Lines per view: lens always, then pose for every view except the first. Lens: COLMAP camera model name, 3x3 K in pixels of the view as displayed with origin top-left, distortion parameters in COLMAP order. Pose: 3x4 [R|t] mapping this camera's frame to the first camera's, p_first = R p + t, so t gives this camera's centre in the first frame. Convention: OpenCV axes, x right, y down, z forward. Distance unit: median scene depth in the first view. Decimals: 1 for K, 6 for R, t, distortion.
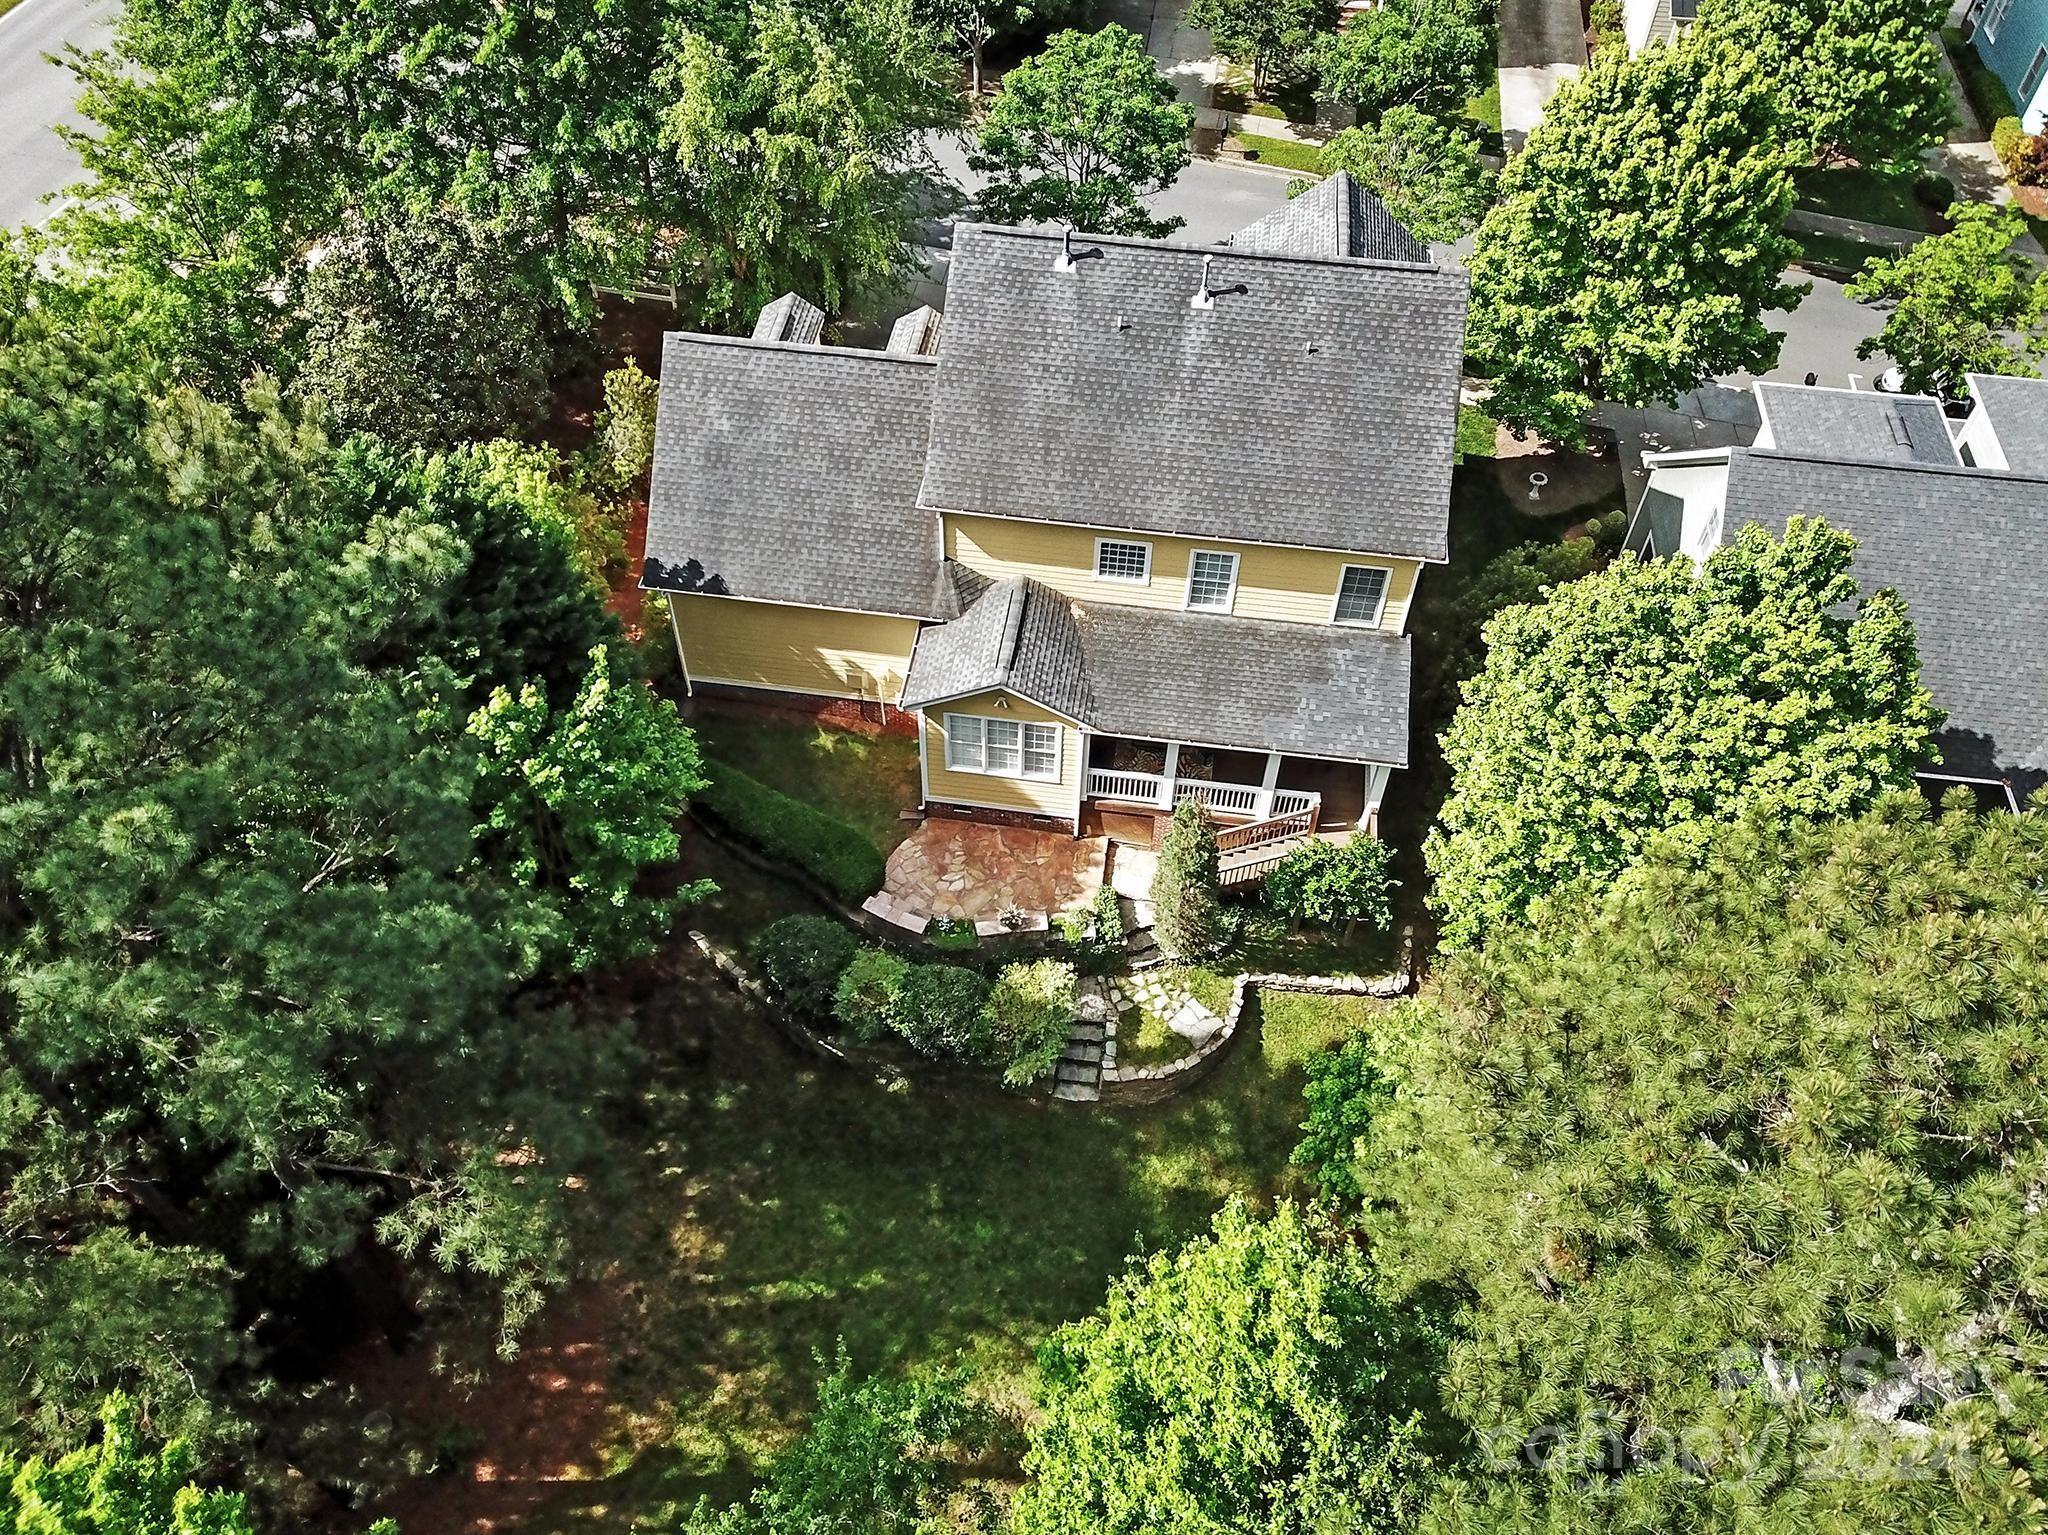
lens RADIAL K [[1587.6, 0, 1024.0], [0, 1587.6, 767.5], [0, 0, 1]] dist [-0.011322, -0.004665]
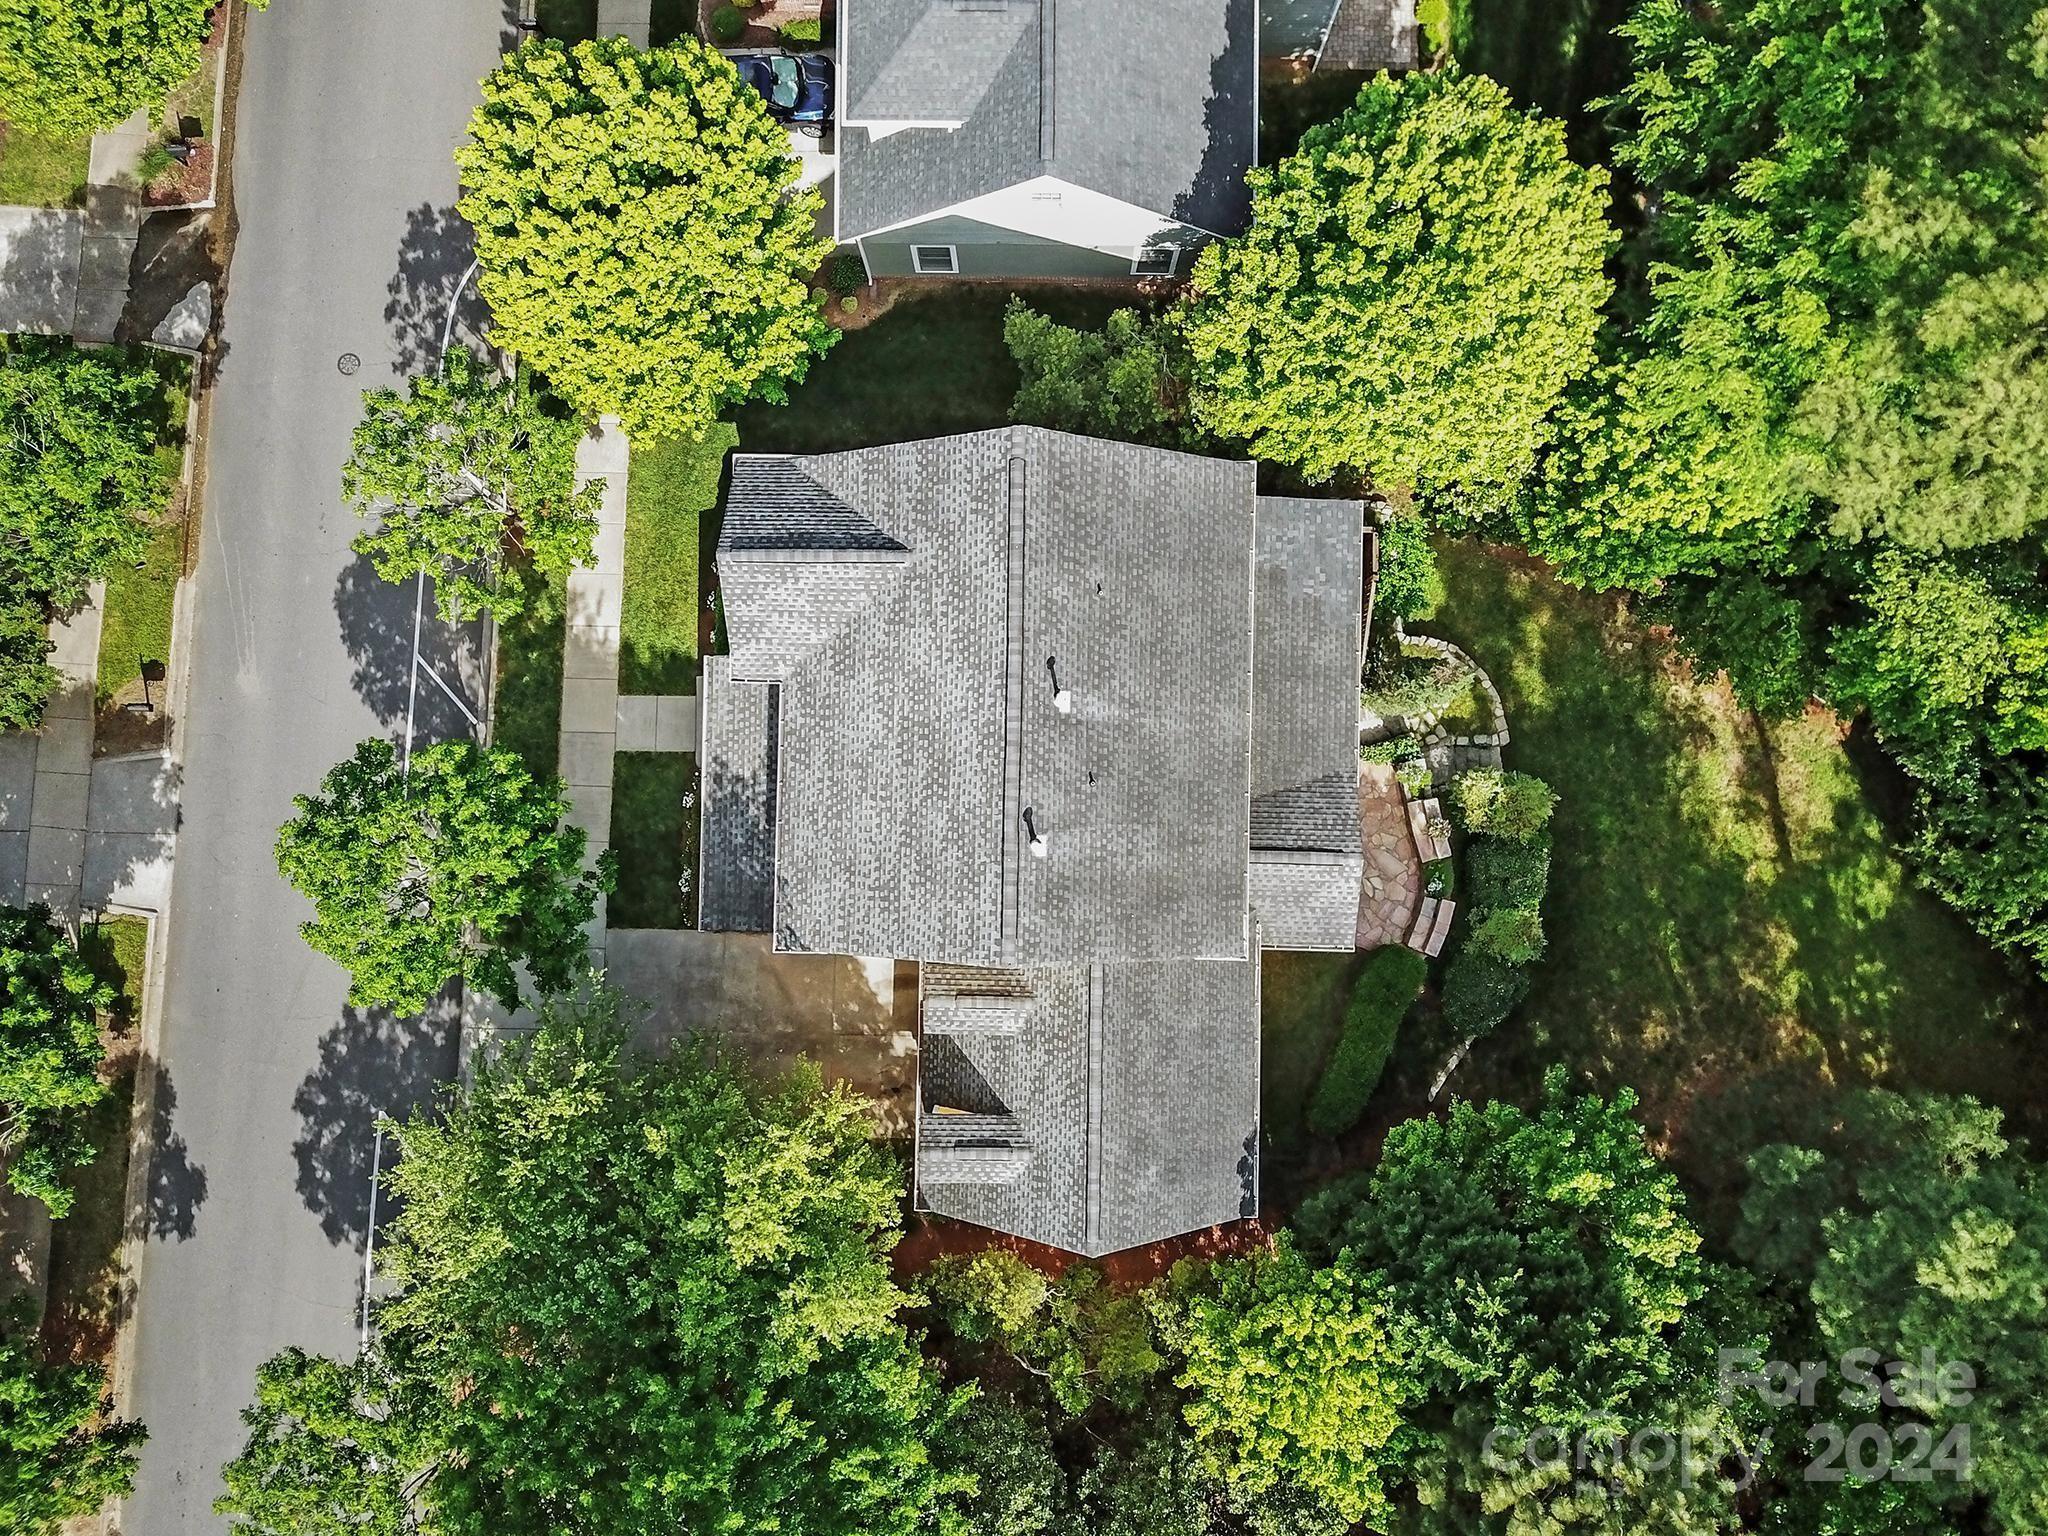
lens RADIAL K [[1587.6, 0, 1024.0], [0, 1587.6, 768.0], [0, 0, 1]] dist [-0.011322, -0.004665]
pose [[-0.124155, -0.992230, 0.008101, 0.067365], [0.754329, -0.089077, 0.650425, -0.922512], [-0.644649, 0.086865, 0.759527, 0.285362]]
